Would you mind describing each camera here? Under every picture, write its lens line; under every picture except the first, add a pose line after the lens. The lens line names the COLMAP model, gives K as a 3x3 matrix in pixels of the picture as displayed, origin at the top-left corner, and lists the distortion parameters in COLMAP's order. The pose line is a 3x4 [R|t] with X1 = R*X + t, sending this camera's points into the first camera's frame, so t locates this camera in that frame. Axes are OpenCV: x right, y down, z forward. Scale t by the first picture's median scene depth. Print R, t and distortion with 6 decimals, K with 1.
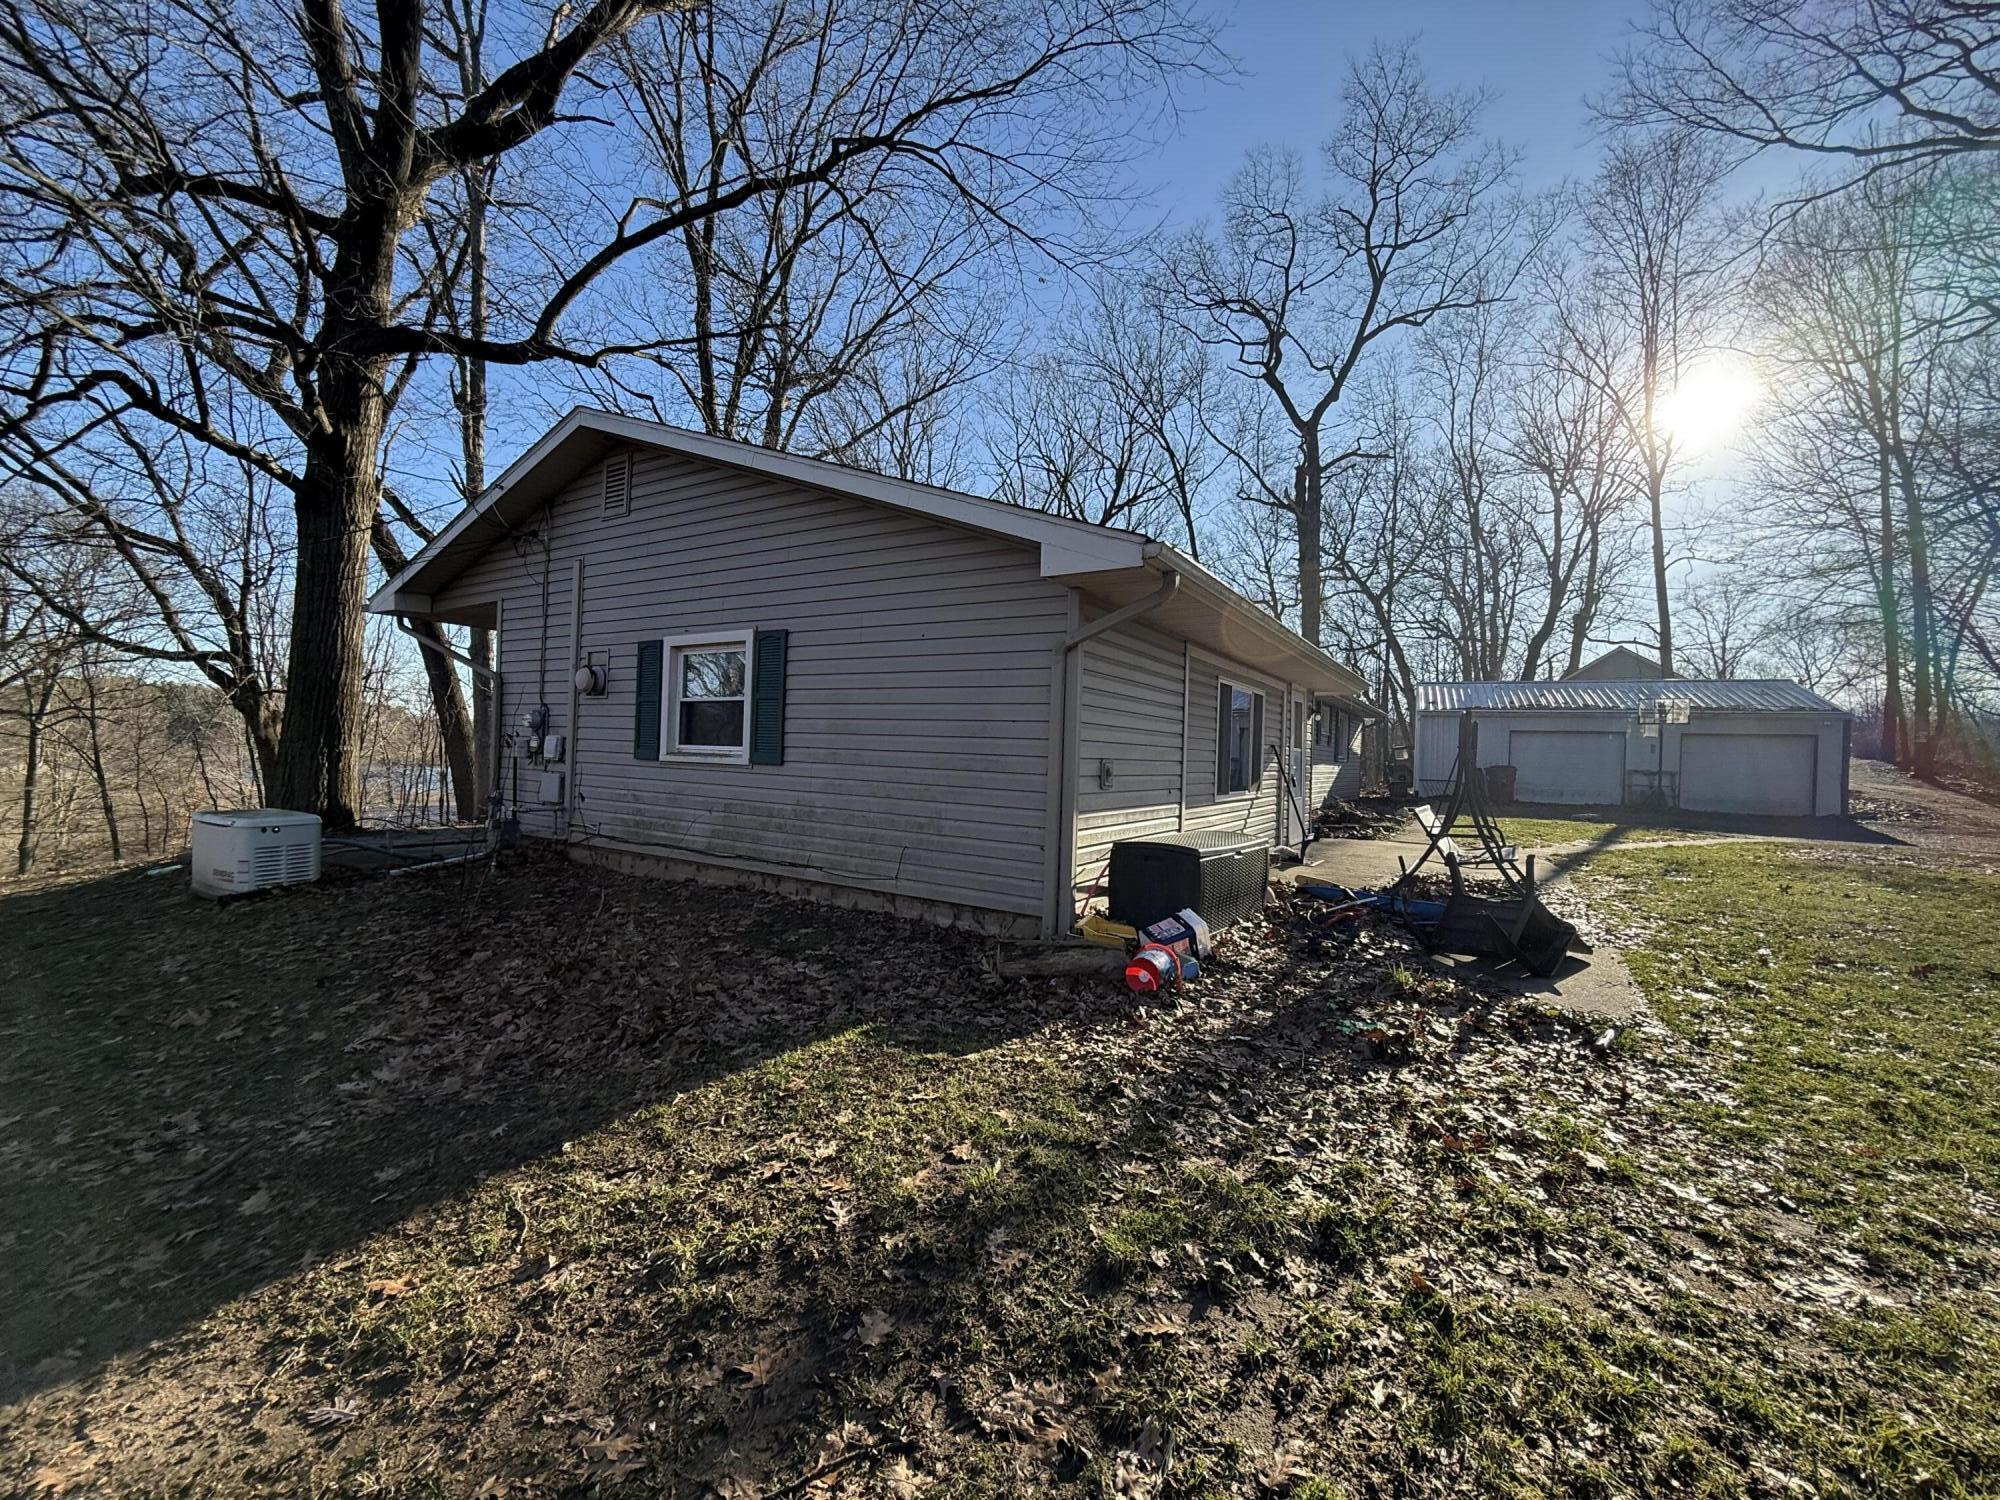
lens RADIAL K [[796.4, 0, 1005.9], [0, 796.4, 750.8], [0, 0, 1]] dist [0.003457, -0.000582]
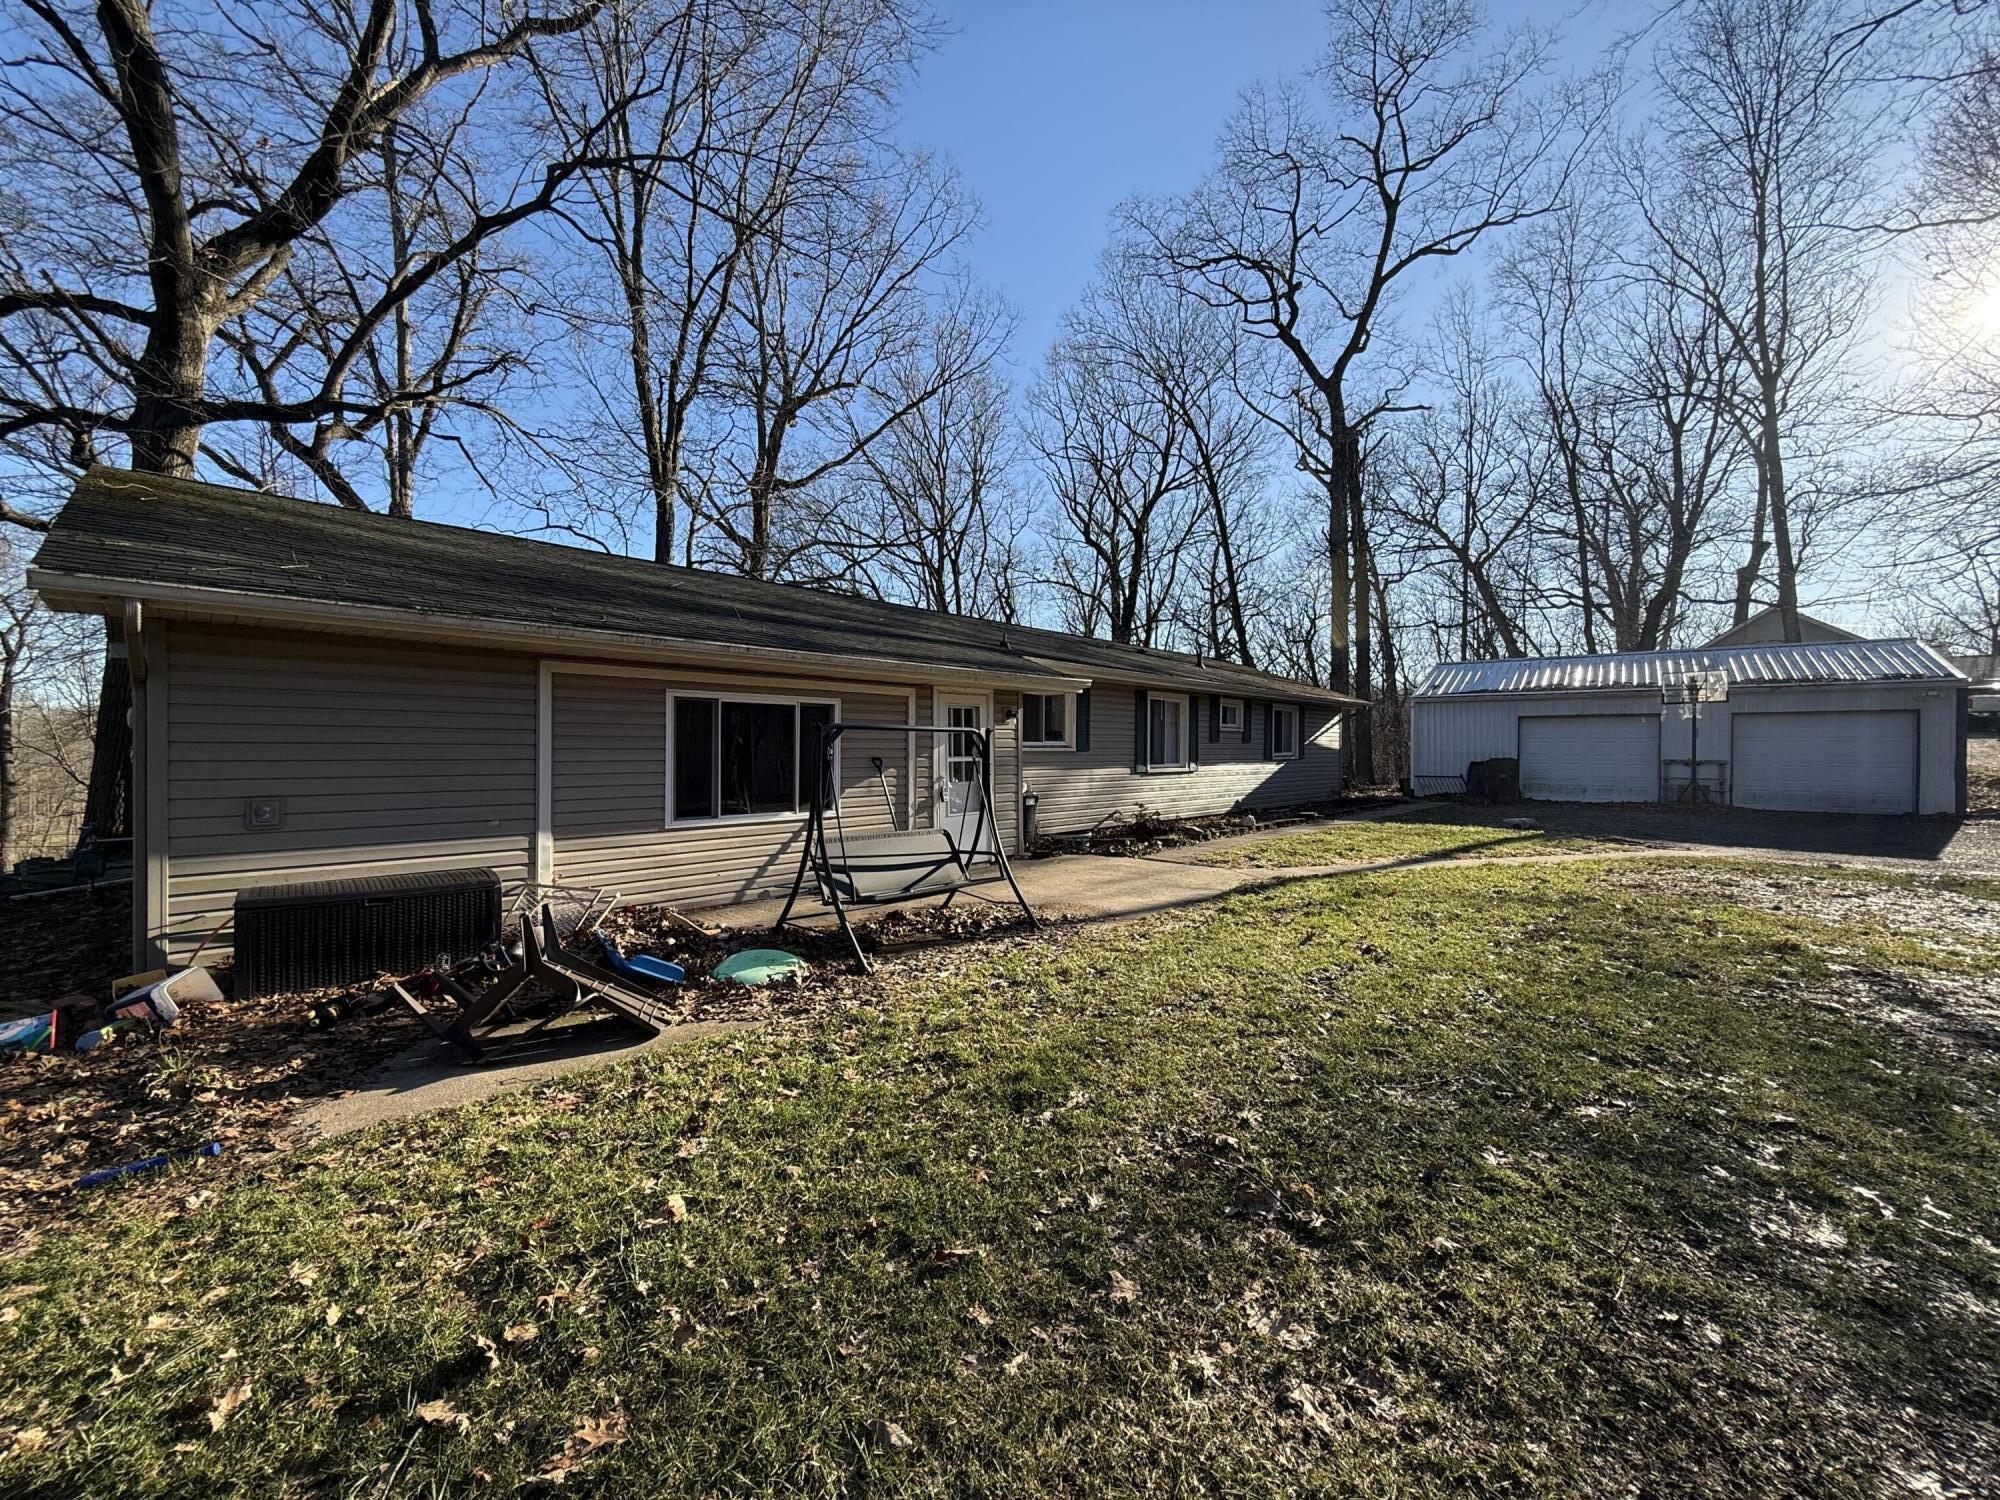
lens RADIAL K [[796.4, 0, 1003.0], [0, 796.4, 748.5], [0, 0, 1]] dist [0.003457, -0.000582]
pose [[0.979444, -0.027483, -0.199836, 0.301979], [0.027649, 0.999616, -0.001962, -0.005170], [0.199813, -0.003603, 0.979827, 0.066718]]
